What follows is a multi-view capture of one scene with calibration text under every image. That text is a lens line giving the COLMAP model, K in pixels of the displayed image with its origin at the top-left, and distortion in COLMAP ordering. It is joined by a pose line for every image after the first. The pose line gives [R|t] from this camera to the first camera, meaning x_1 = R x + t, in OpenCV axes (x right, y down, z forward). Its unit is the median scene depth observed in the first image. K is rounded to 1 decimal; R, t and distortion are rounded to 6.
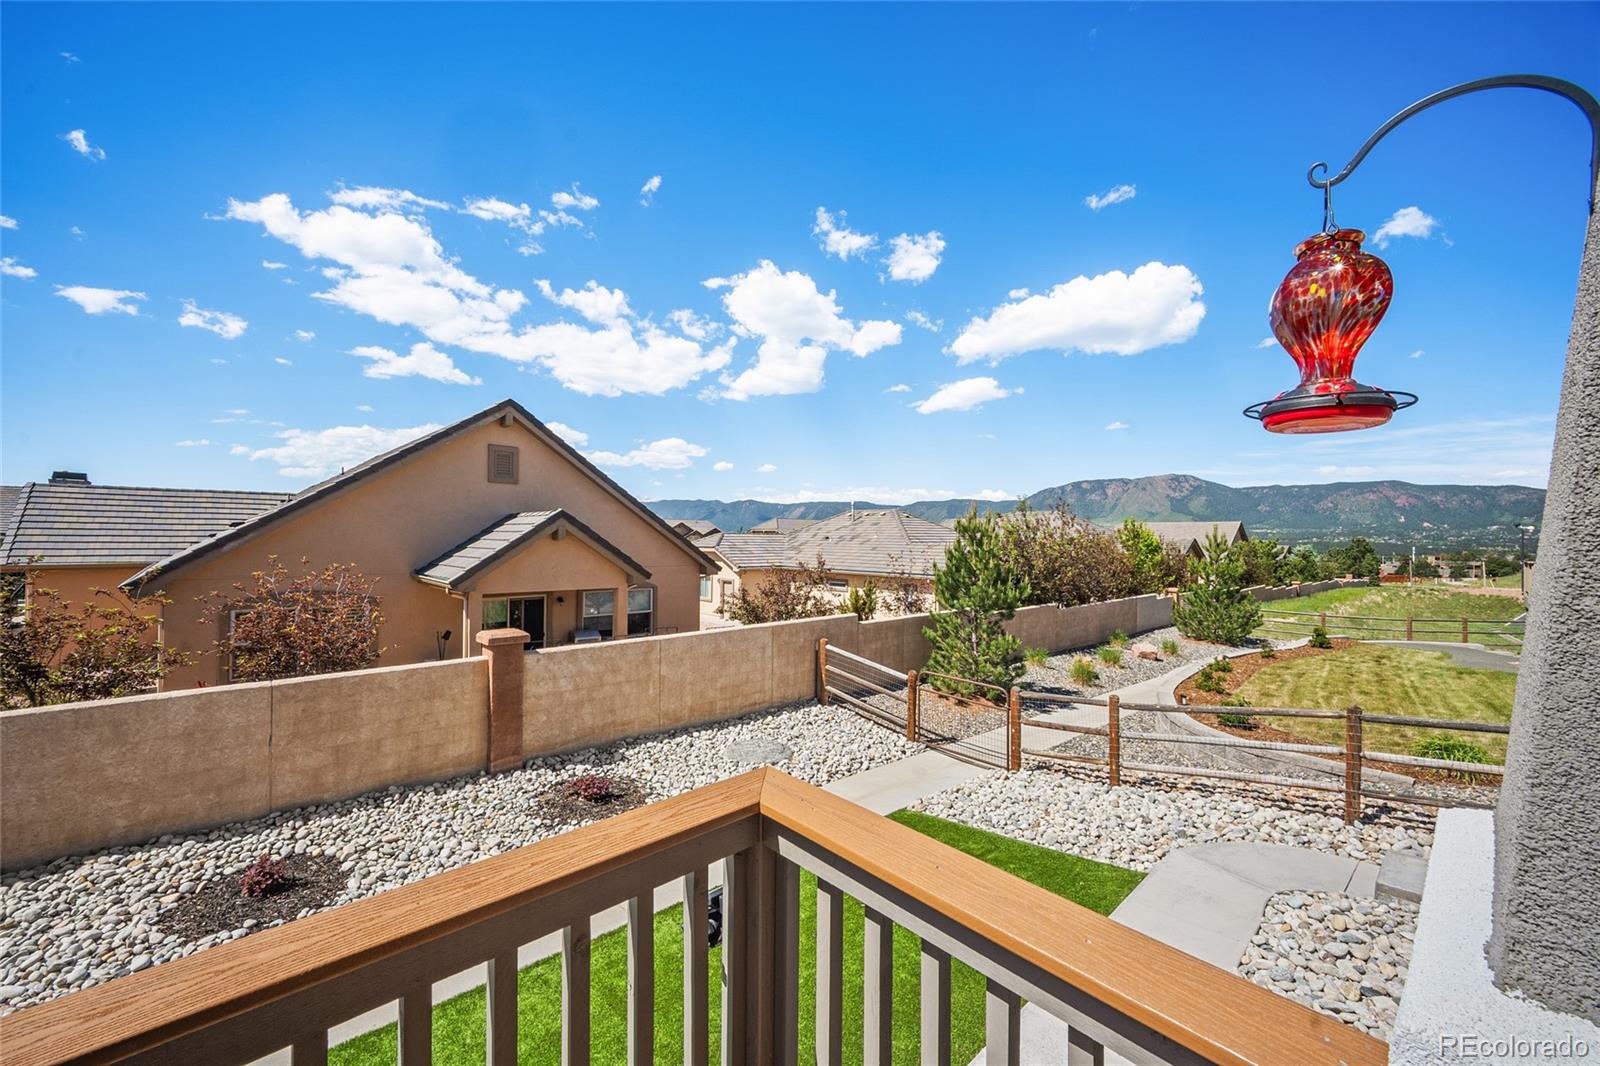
lens RADIAL K [[634.0, 0, 781.9], [0, 634.0, 518.8], [0, 0, 1]] dist [-0.003028, 0.000500]
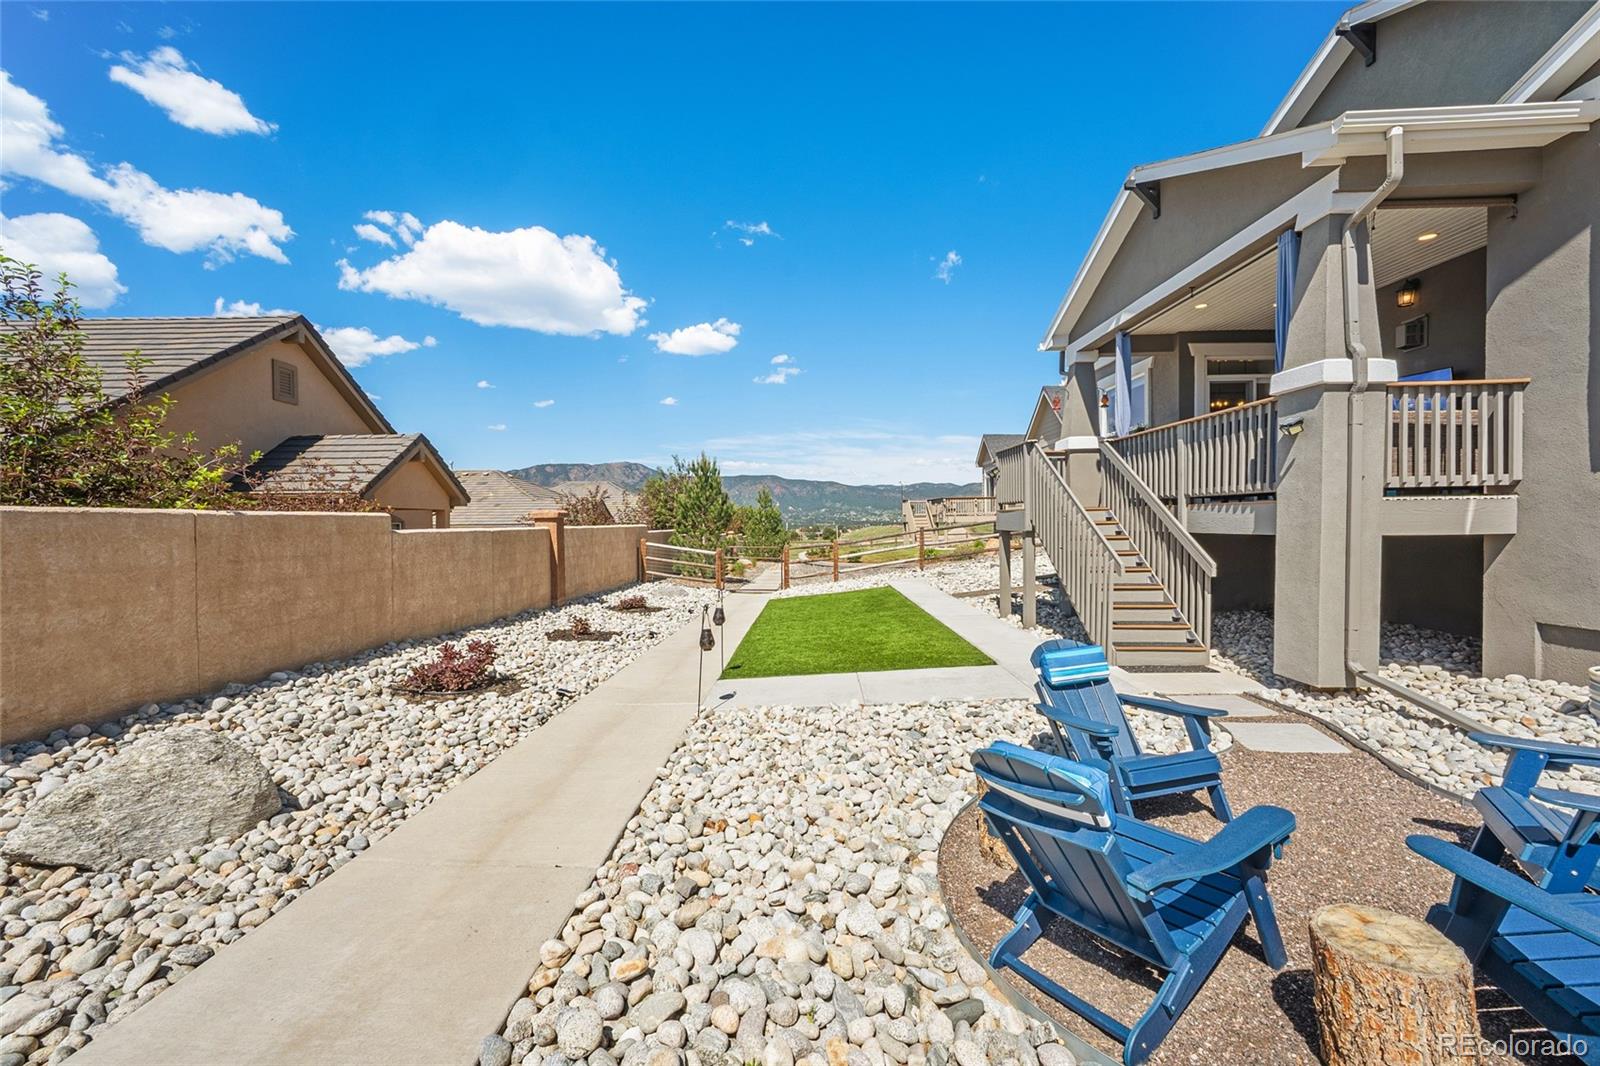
lens RADIAL K [[676.9, 0, 797.6], [0, 676.9, 528.2], [0, 0, 1]] dist [-0.001878, 0.000582]
pose [[0.683963, -0.019726, 0.729250, -0.709620], [-0.005246, 0.999476, 0.031956, 0.101011], [-0.729498, -0.025682, 0.683501, -0.259667]]
